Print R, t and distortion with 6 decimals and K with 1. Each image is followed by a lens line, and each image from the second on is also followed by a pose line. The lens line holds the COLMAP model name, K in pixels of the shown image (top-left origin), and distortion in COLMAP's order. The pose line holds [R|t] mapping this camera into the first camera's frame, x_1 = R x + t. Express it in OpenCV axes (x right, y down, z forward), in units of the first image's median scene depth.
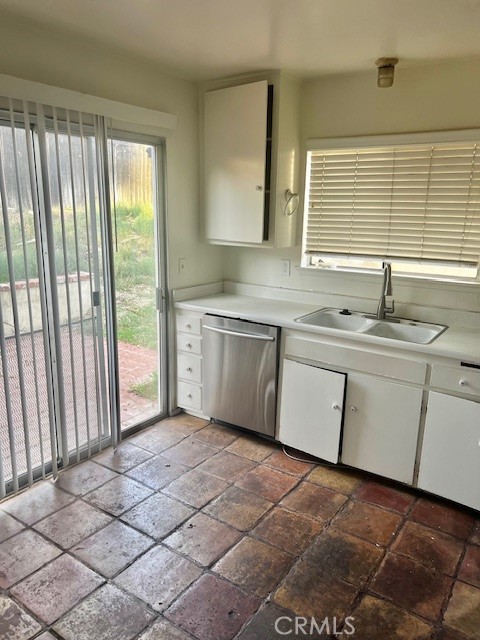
lens RADIAL K [[479.6, 0, 237.0], [0, 479.6, 318.9], [0, 0, 1]] dist [0.068416, -0.103840]
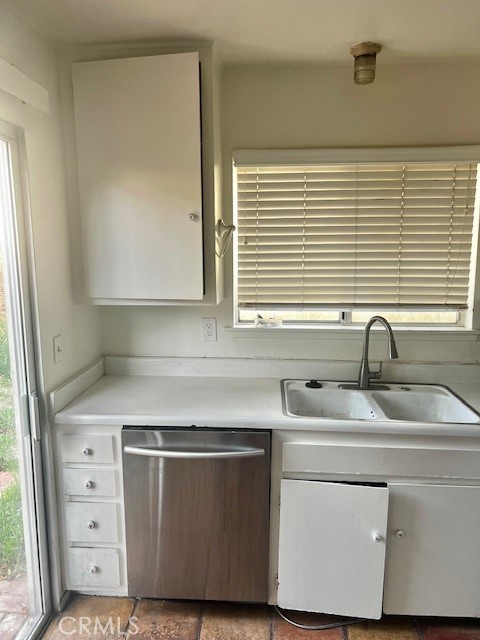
lens RADIAL K [[485.8, 0, 239.8], [0, 485.8, 314.9], [0, 0, 1]] dist [0.052617, -0.066096]
pose [[0.864153, -0.100479, 0.493096, -0.226011], [0.134415, 0.990350, -0.033758, -0.107866], [-0.484945, 0.095451, 0.869320, 0.401853]]
